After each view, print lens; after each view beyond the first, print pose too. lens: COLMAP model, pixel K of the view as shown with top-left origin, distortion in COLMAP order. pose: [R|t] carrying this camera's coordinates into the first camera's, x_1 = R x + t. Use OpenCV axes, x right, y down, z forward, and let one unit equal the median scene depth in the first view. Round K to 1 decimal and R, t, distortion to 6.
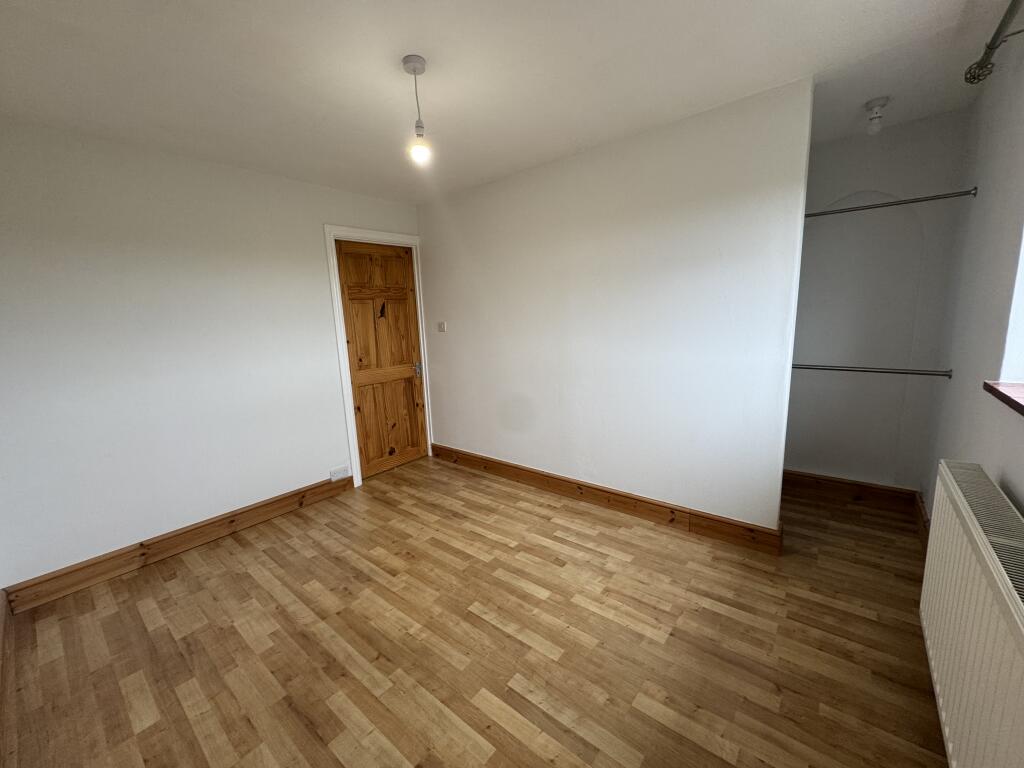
lens RADIAL K [[407.4, 0, 512.8], [0, 407.4, 383.9], [0, 0, 1]] dist [0.001896, 0.000147]
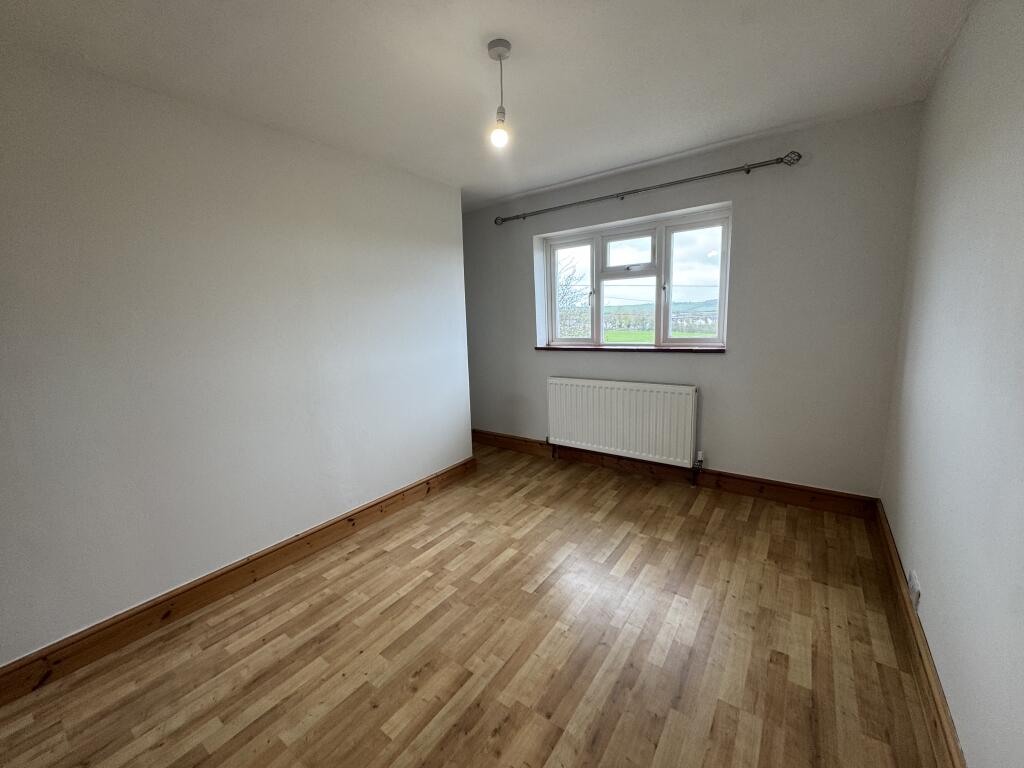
lens RADIAL K [[407.4, 0, 512.8], [0, 407.4, 381.7], [0, 0, 1]] dist [0.001896, 0.000147]
pose [[-0.057433, -0.111889, 0.992060, -0.887773], [0.209760, 0.970167, 0.121564, -0.085380], [-0.976065, 0.215076, -0.032250, 0.798427]]
